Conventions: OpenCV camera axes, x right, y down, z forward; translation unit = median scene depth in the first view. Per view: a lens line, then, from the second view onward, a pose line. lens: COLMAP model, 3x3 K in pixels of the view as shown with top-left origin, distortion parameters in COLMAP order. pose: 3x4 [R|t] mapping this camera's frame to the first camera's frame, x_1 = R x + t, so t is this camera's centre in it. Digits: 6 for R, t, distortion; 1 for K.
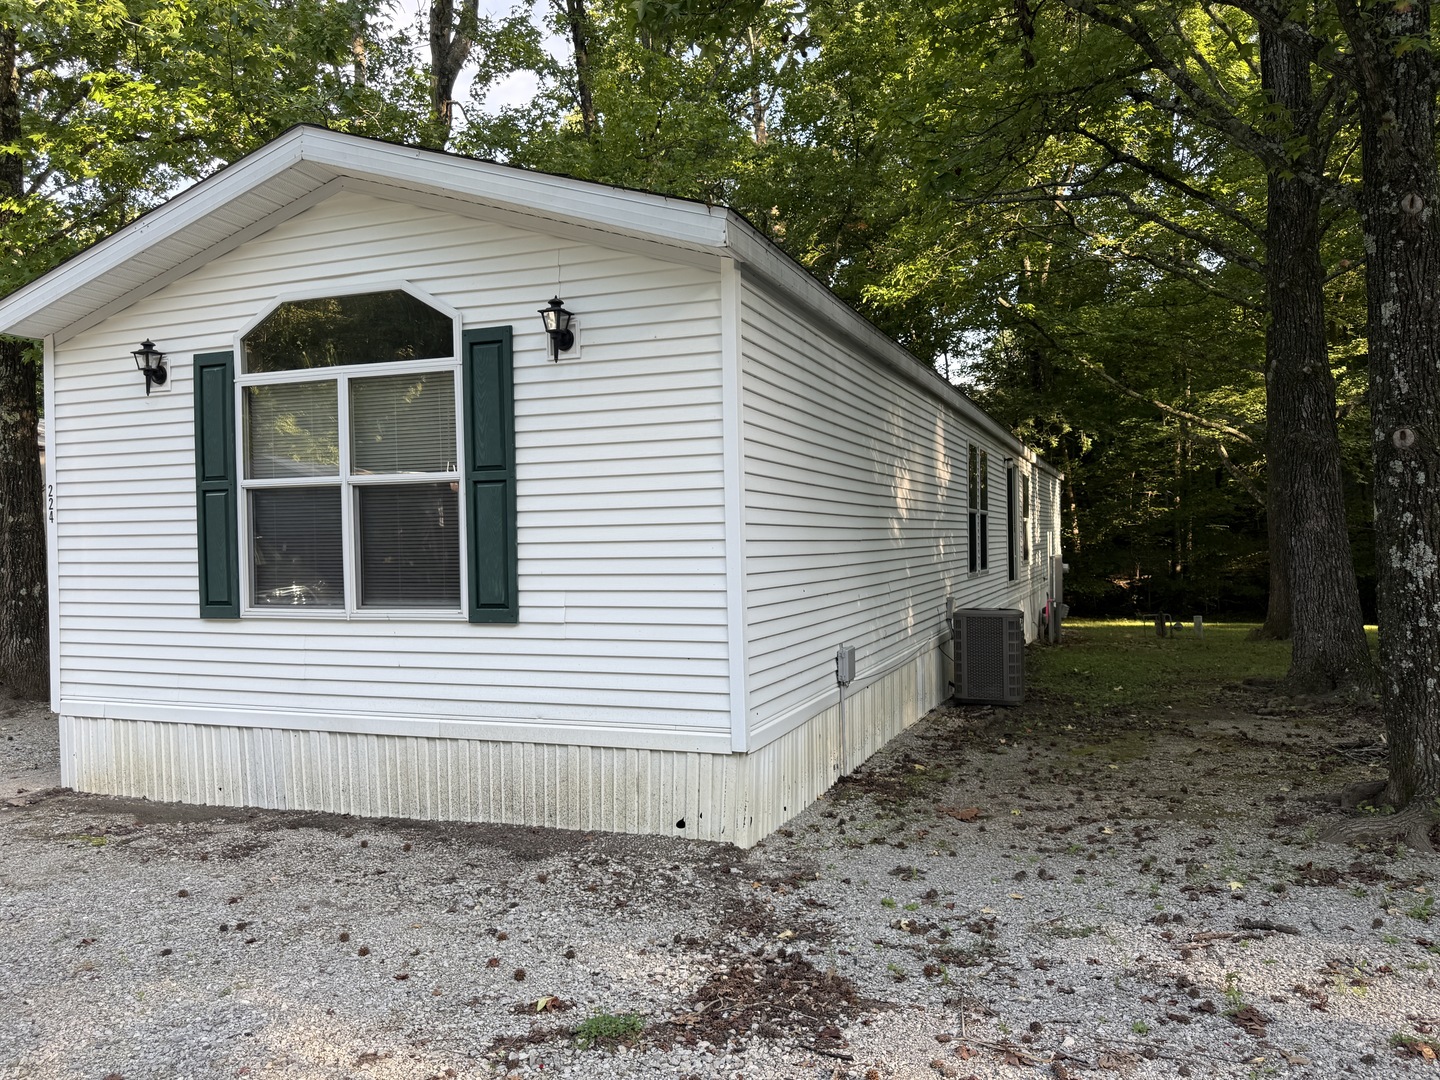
lens RADIAL K [[1075.9, 0, 720.0], [0, 1075.9, 540.0], [0, 0, 1]] dist [0.000764, -0.000447]
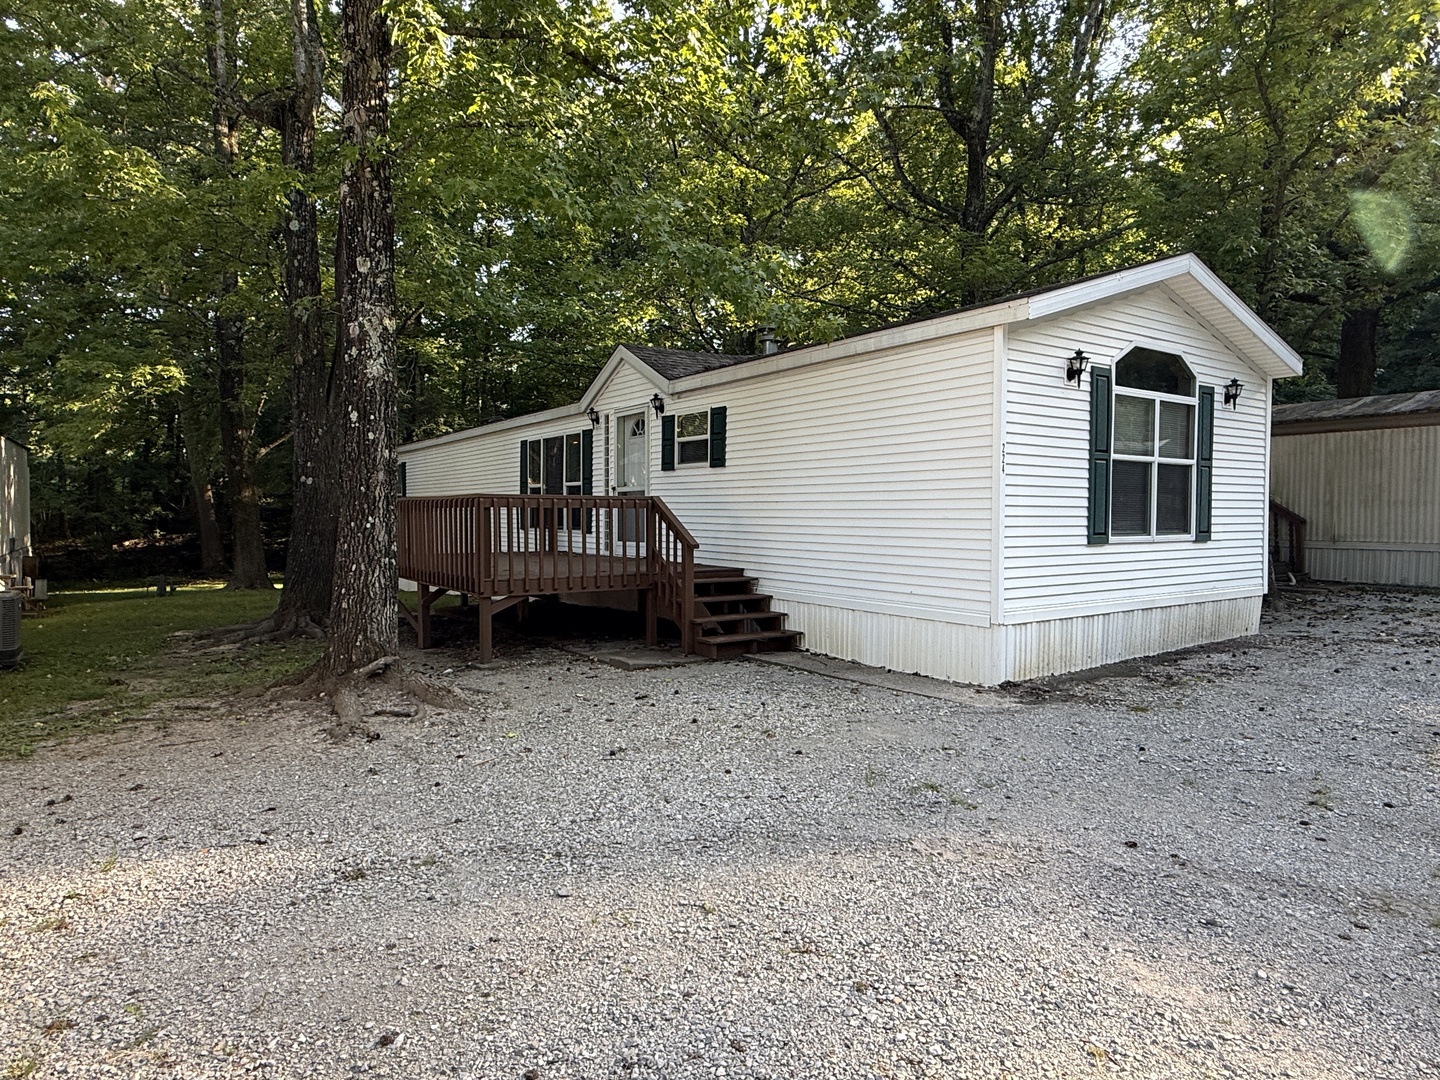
lens RADIAL K [[856.3, 0, 720.0], [0, 856.3, 540.0], [0, 0, 1]] dist [0.000145, 0.000020]
pose [[0.575145, -0.014271, 0.817927, -1.803226], [-0.008867, 0.999680, 0.023677, 0.043994], [-0.818003, -0.020870, 0.574835, 0.762287]]
